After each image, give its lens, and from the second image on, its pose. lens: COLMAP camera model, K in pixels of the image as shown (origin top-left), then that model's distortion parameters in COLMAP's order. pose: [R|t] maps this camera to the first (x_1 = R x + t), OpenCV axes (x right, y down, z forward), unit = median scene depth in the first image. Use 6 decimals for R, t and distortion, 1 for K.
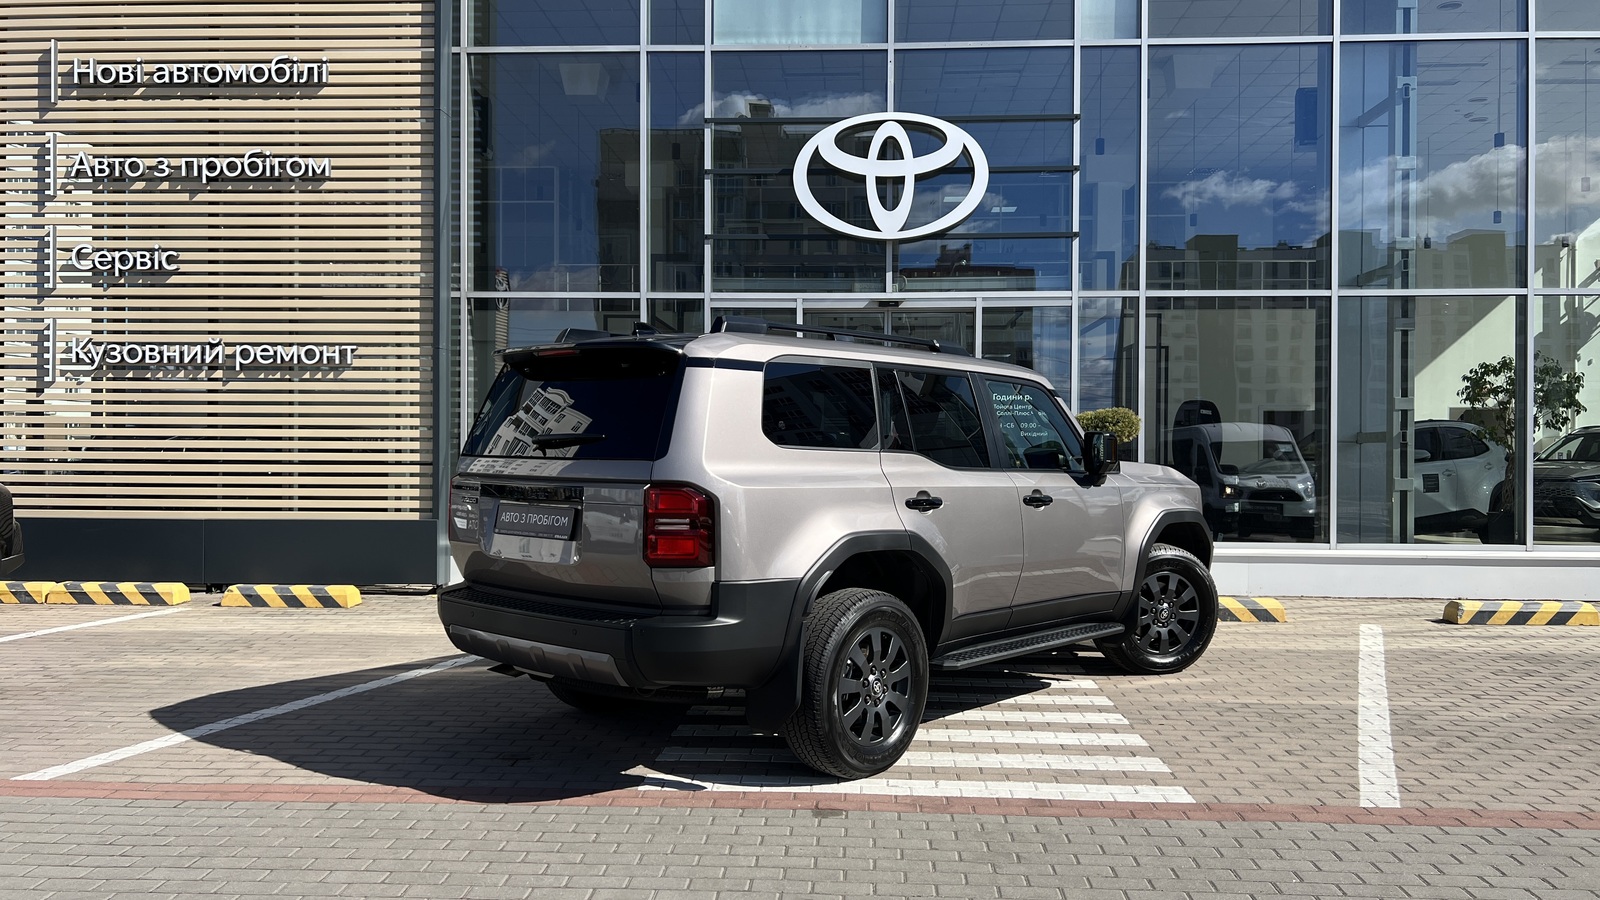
lens RADIAL K [[1186.7, 0, 798.7], [0, 1186.7, 453.9], [0, 0, 1]] dist [0.049218, -0.054054]
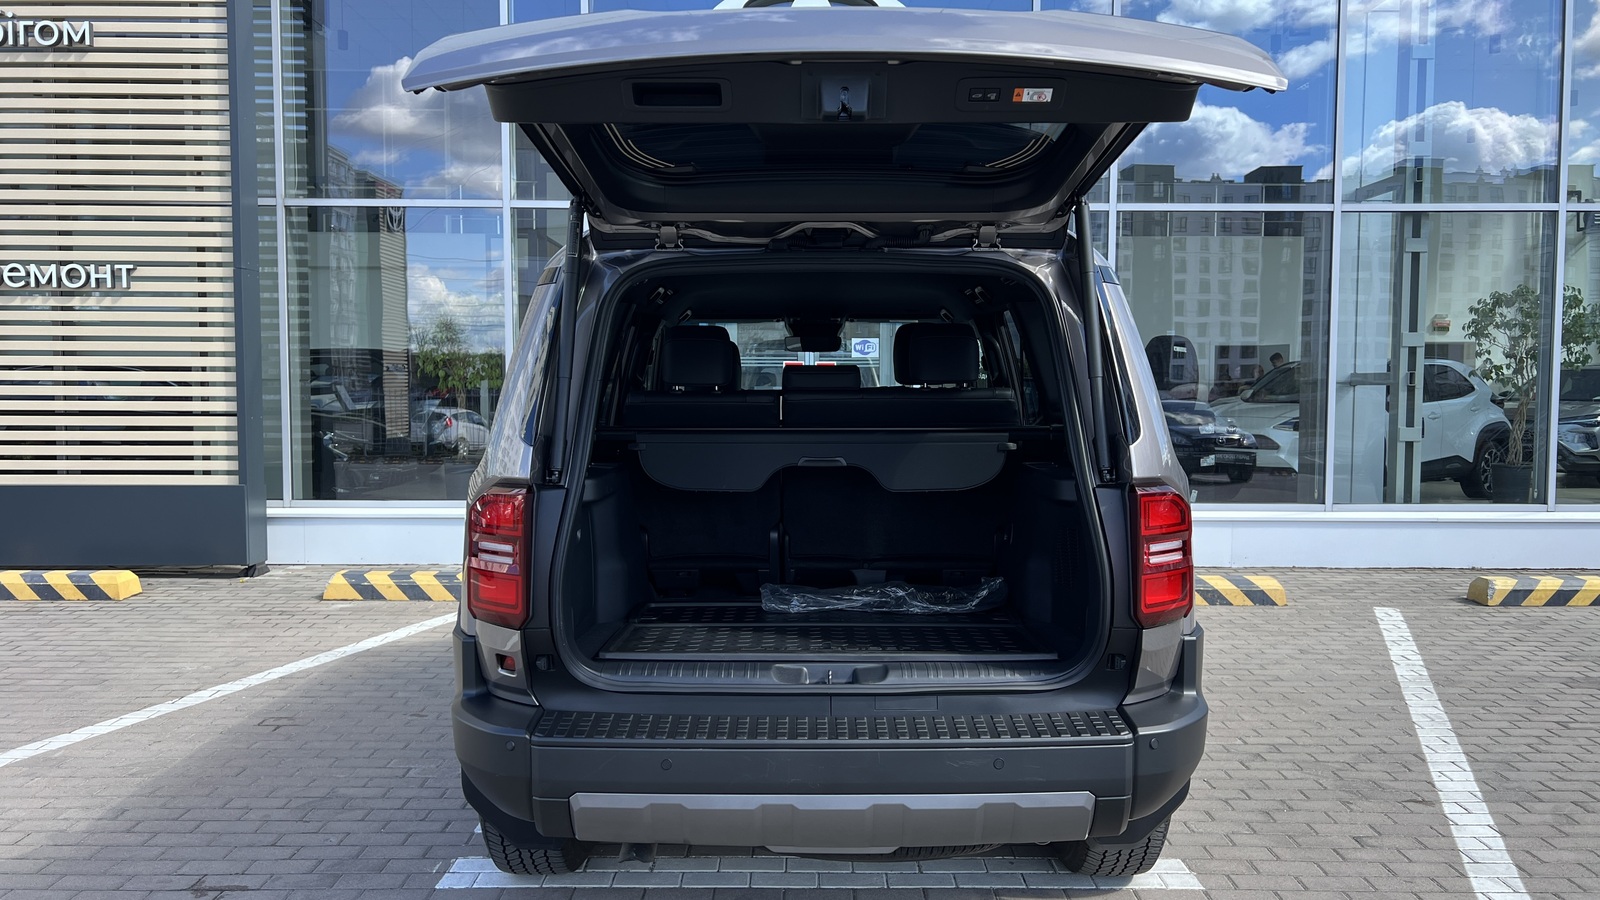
lens RADIAL K [[1188.8, 0, 805.2], [0, 1188.8, 455.4], [0, 0, 1]] dist [0.056444, -0.063584]
pose [[0.998179, -0.005056, 0.060107, 0.023184], [0.001624, 0.998372, 0.057009, -0.009375], [-0.060297, -0.056808, 0.996563, 0.175462]]
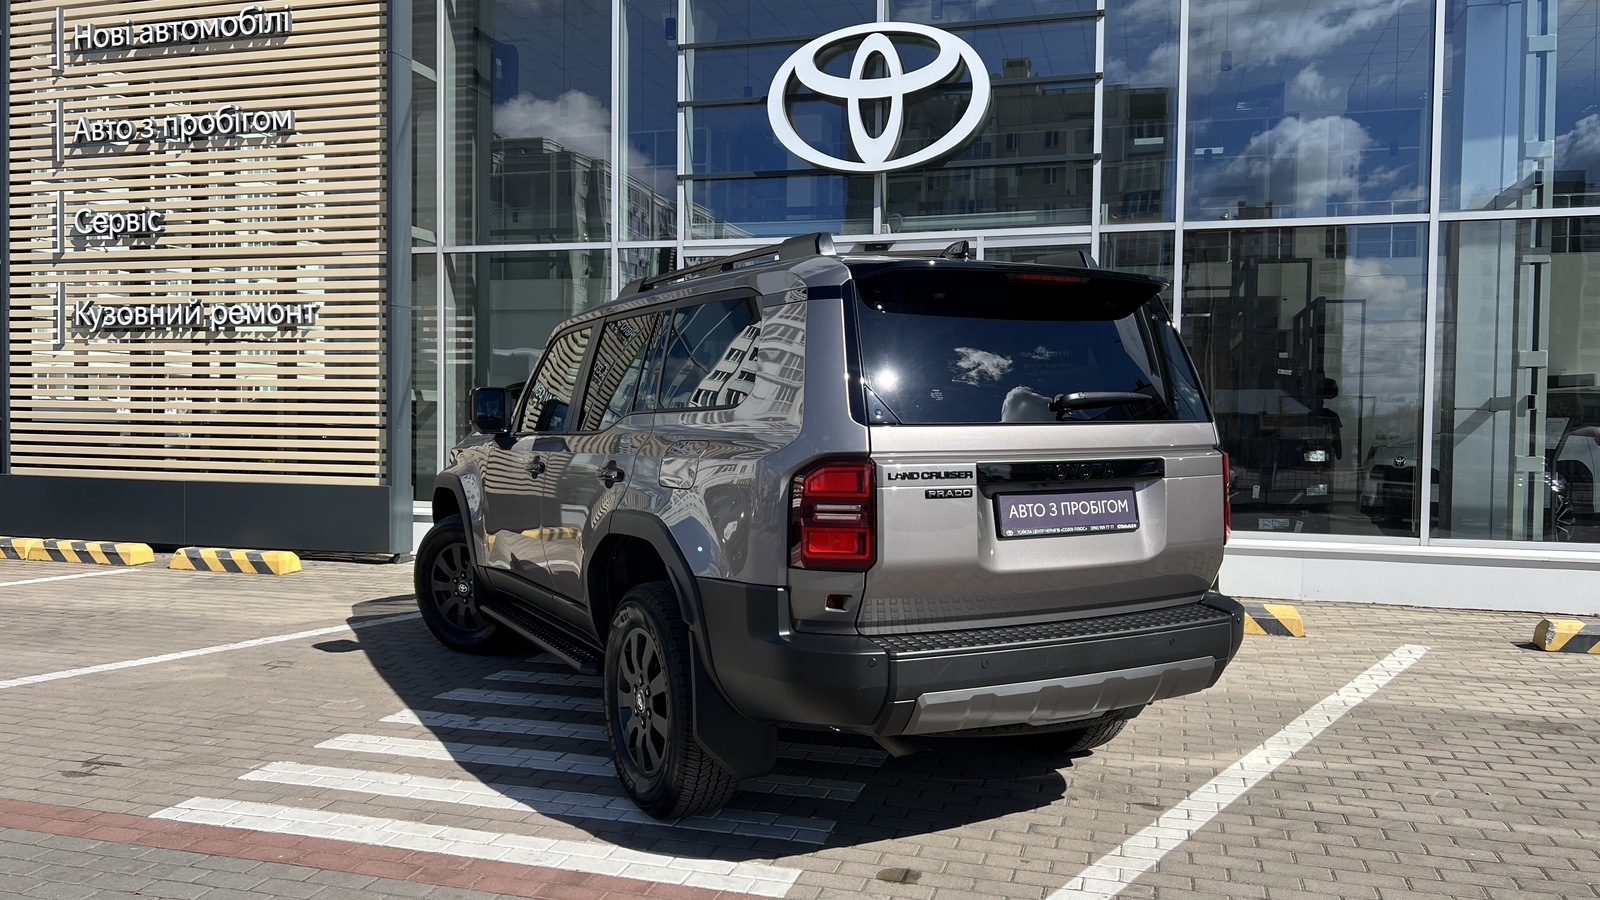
lens RADIAL K [[1189.1, 0, 798.6], [0, 1189.1, 456.7], [0, 0, 1]] dist [0.050001, -0.055301]
pose [[0.973015, 0.013680, -0.230337, 0.232170], [-0.007585, 0.999598, 0.027326, 0.003311], [0.230618, -0.024842, 0.972727, 0.143246]]
